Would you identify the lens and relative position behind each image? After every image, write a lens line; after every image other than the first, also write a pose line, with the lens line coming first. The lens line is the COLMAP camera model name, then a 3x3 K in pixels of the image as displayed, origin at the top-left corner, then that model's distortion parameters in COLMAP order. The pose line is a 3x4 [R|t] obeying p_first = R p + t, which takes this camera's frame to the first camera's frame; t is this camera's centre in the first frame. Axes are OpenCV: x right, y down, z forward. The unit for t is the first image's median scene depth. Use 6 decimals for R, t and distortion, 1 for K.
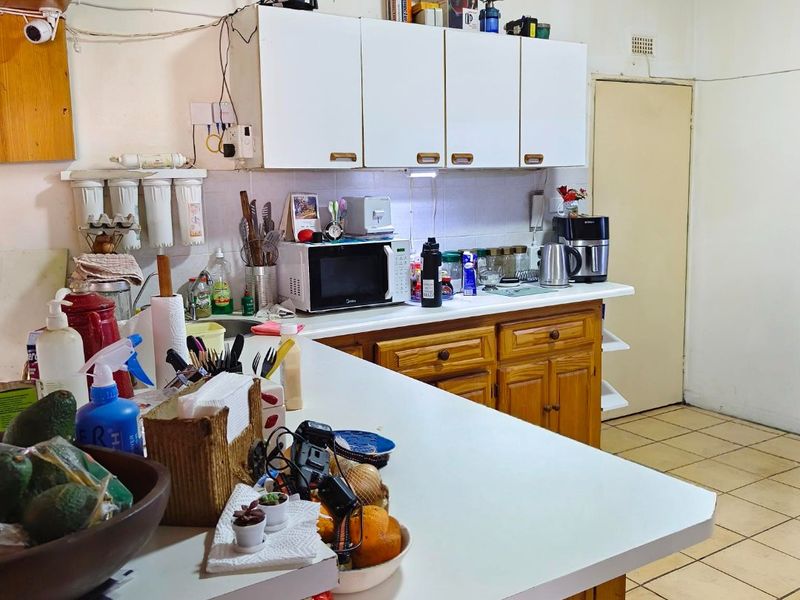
lens RADIAL K [[821.8, 0, 400.0], [0, 821.8, 300.0], [0, 0, 1]] dist [0.004702, 0.030817]
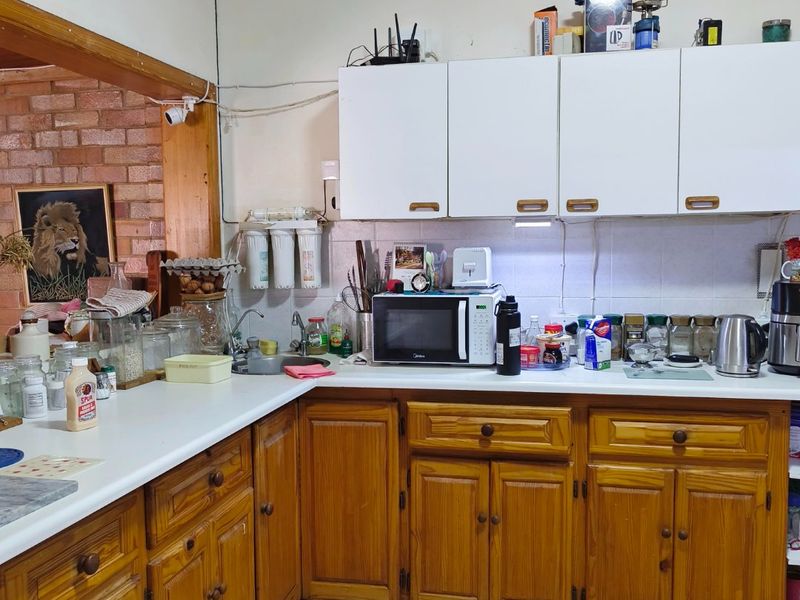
lens RADIAL K [[791.7, 0, 400.0], [0, 791.7, 300.0], [0, 0, 1]] dist [0.041001, -0.003494]
pose [[0.685450, 0.068464, -0.724894, 0.563356], [-0.104266, 0.994539, -0.004661, -0.054384], [0.720616, 0.078776, 0.688844, 0.325952]]
